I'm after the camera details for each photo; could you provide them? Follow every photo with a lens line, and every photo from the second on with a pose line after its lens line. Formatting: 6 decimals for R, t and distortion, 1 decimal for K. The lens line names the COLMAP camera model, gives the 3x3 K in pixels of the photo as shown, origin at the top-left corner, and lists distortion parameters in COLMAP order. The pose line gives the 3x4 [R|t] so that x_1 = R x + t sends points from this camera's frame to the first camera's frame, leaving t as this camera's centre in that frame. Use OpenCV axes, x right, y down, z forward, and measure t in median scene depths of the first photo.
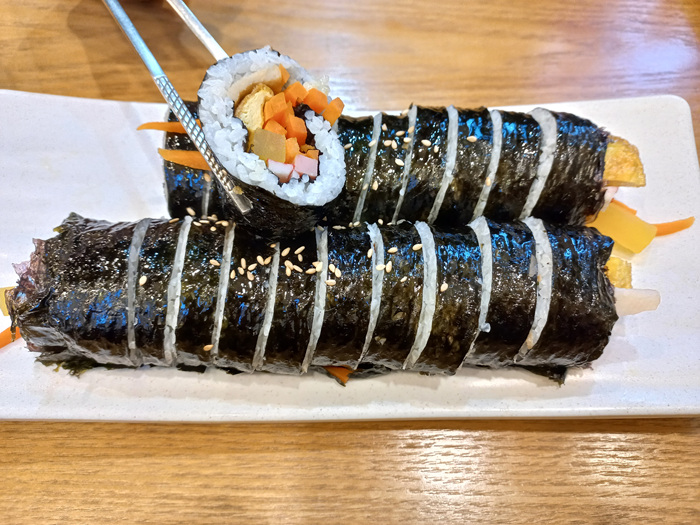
lens RADIAL K [[490.6, 0, 359.3], [0, 490.6, 273.0], [0, 0, 1]] dist [0.015848, -0.077956]
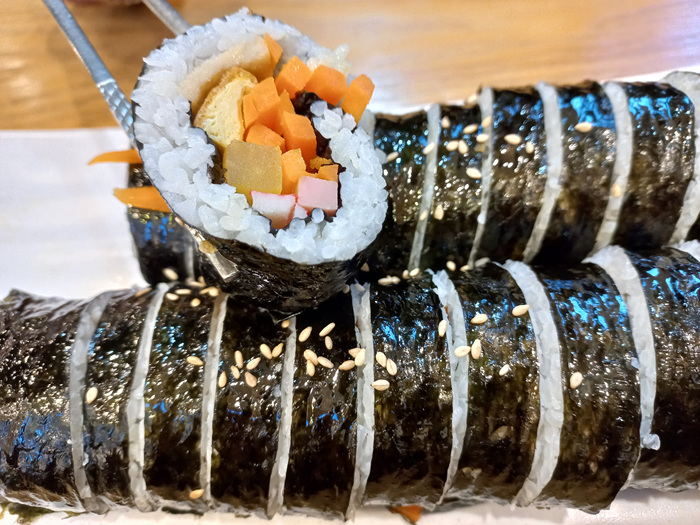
lens RADIAL K [[508.0, 0, 363.4], [0, 508.0, 273.7], [0, 0, 1]] dist [0.004804, -0.092452]
pose [[0.991909, -0.078924, -0.099432, -0.006639], [0.075492, 0.996429, -0.037831, -0.085137], [0.102063, 0.030019, 0.994325, 0.348672]]
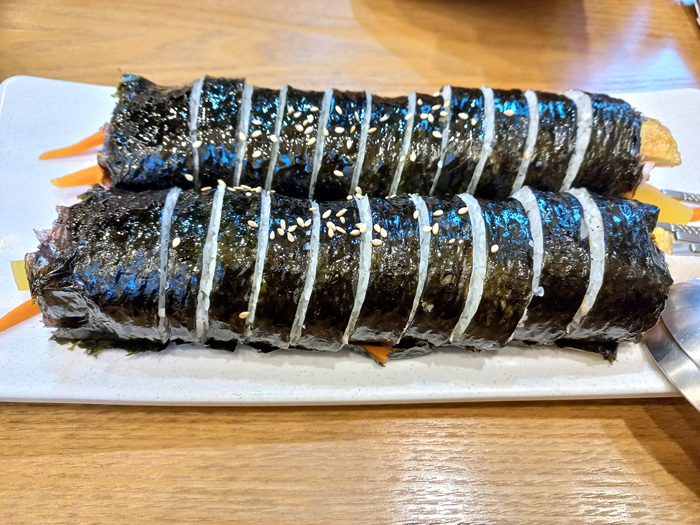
lens RADIAL K [[490.6, 0, 359.3], [0, 490.6, 273.0], [0, 0, 1]] dist [0.015848, -0.077956]
pose [[0.999786, -0.003508, 0.020392, -0.101591], [0.005503, 0.995110, -0.098623, 0.157086], [-0.019947, 0.098714, 0.994916, 0.057812]]
